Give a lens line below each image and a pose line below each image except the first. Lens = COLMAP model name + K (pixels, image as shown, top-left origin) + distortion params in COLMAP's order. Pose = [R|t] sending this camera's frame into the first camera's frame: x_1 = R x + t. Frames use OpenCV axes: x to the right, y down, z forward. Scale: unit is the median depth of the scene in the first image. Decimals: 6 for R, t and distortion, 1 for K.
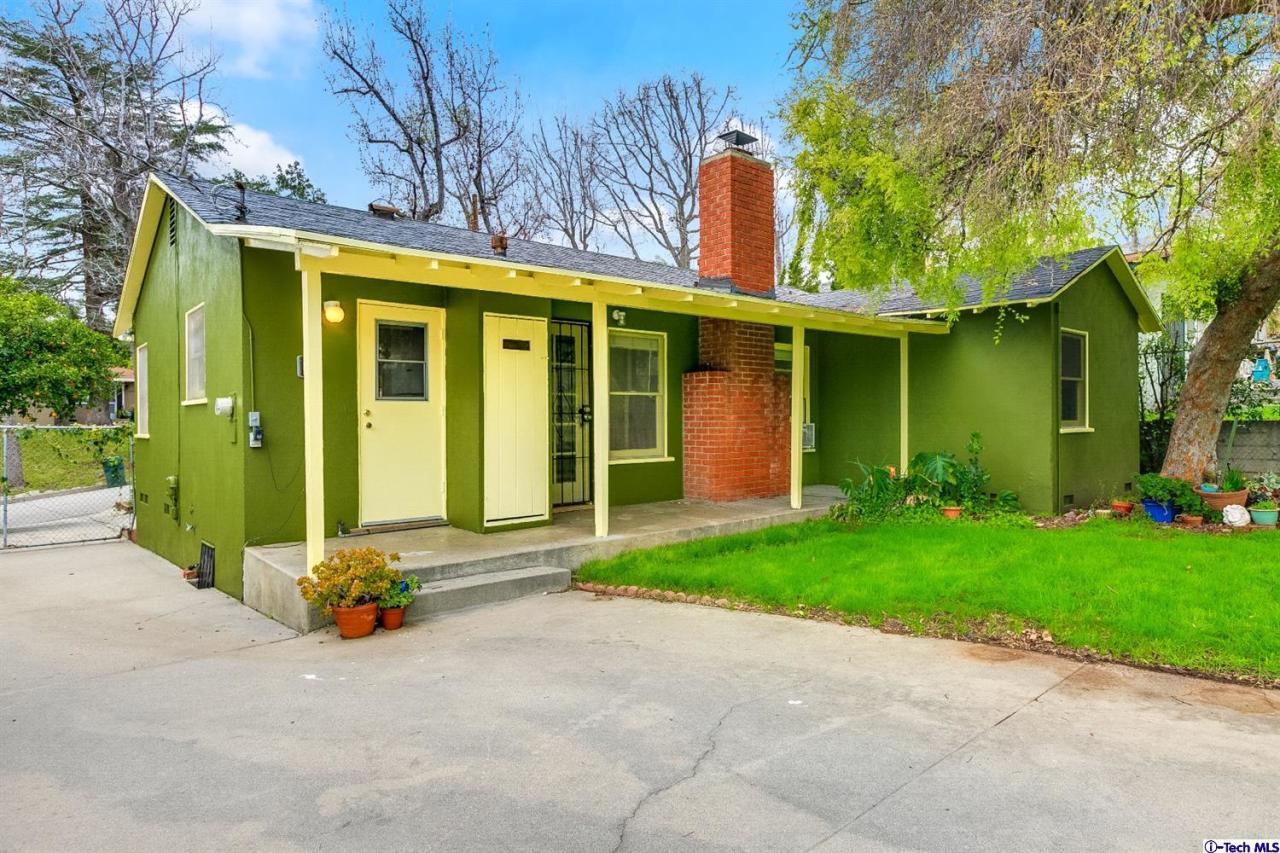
lens RADIAL K [[736.4, 0, 639.8], [0, 736.4, 422.6], [0, 0, 1]] dist [0.001100, -0.001110]
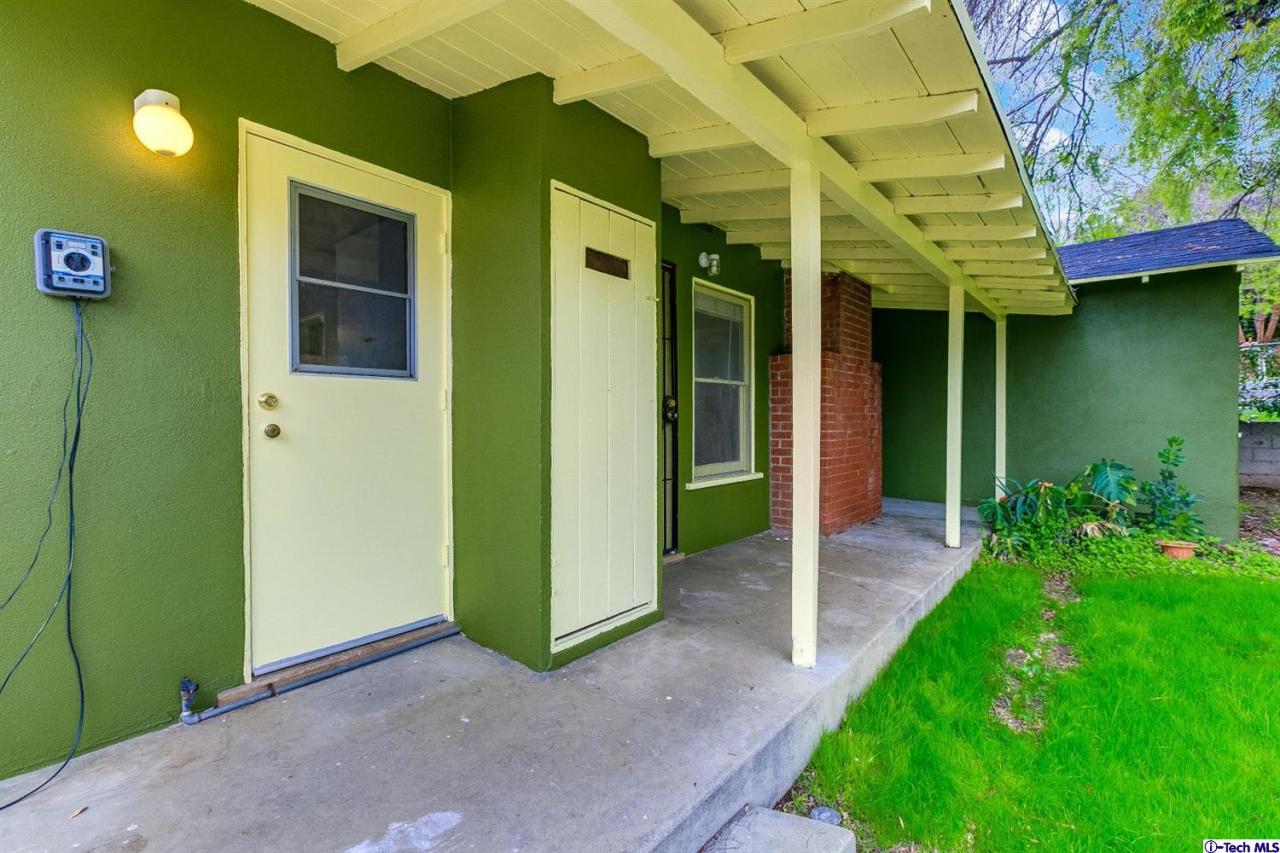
lens RADIAL K [[572.7, 0, 640.2], [0, 572.7, 424.6], [0, 0, 1]] dist [0.000366, 0.000062]
pose [[0.987948, -0.000654, 0.154785, -0.202056], [0.000477, 0.999999, 0.001180, -0.000137], [-0.154786, -0.001092, 0.987947, 0.614625]]
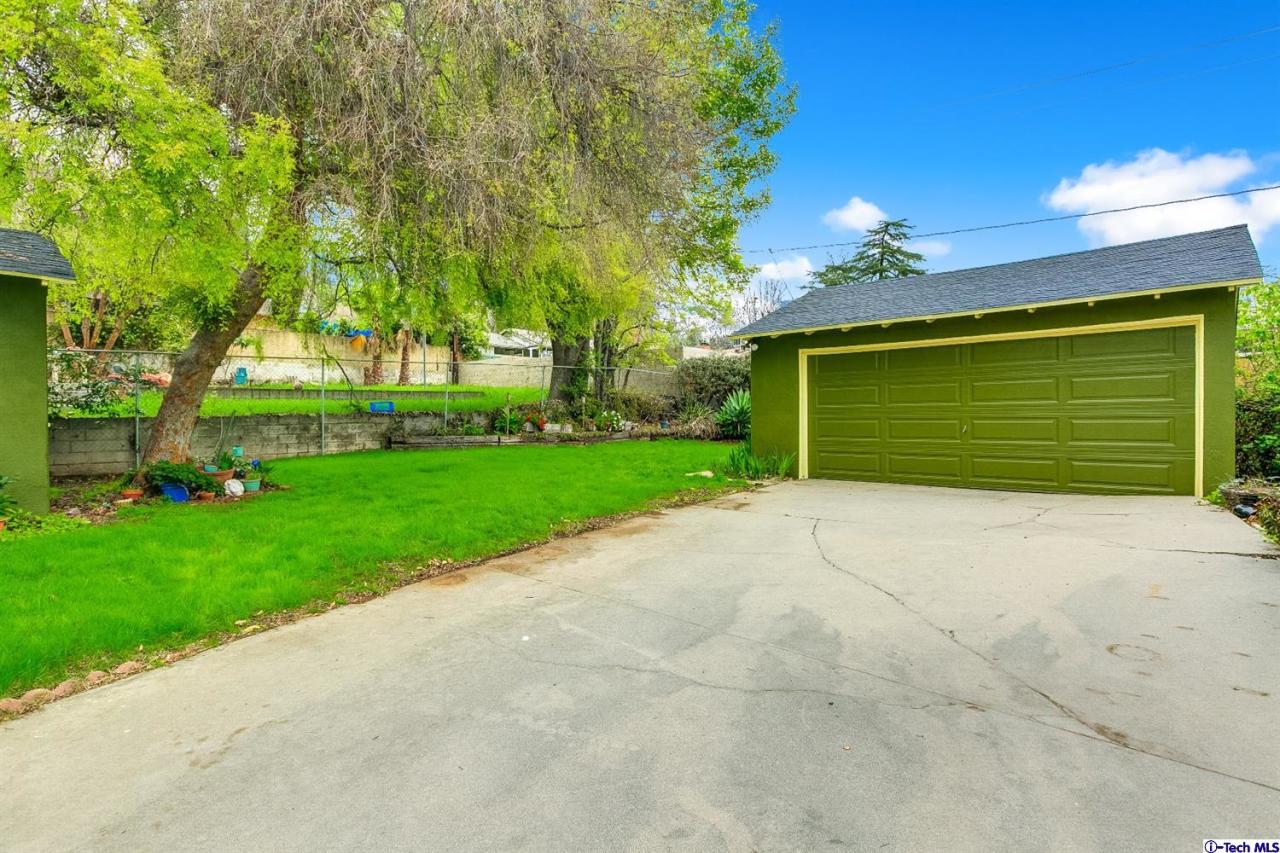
lens RADIAL K [[617.4, 0, 641.5], [0, 617.4, 426.2], [0, 0, 1]] dist [0.001100, -0.000371]
pose [[-0.129841, -0.005414, 0.991520, -0.371461], [0.010438, 0.999922, 0.006827, 0.020104], [-0.991480, 0.011235, -0.129774, 0.452620]]
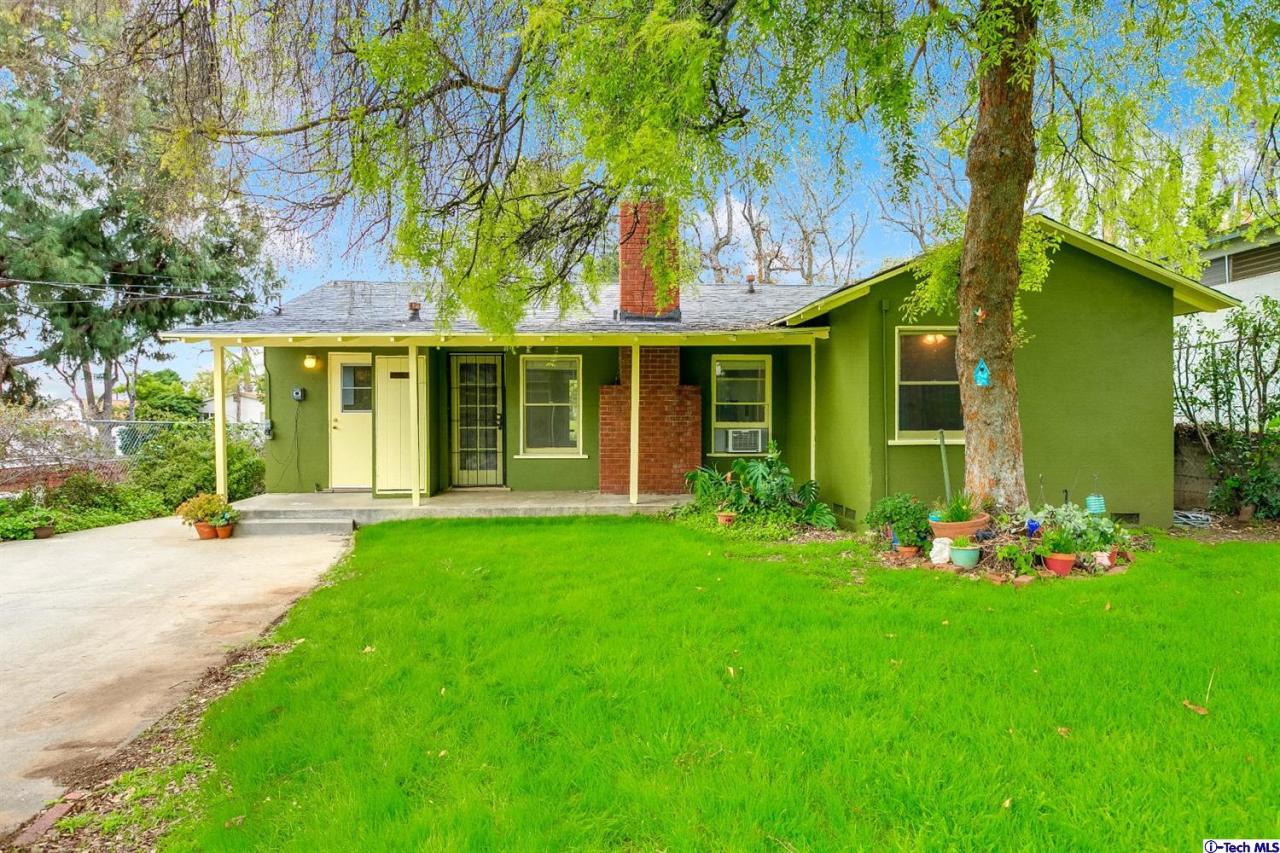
lens RADIAL K [[660.9, 0, 636.7], [0, 660.9, 425.6], [0, 0, 1]] dist [-0.004699, 0.000137]
pose [[0.784017, 0.009896, -0.620660, 1.040755], [-0.007979, 0.999951, 0.005865, -0.013790], [0.620687, 0.000355, 0.784058, 0.235012]]
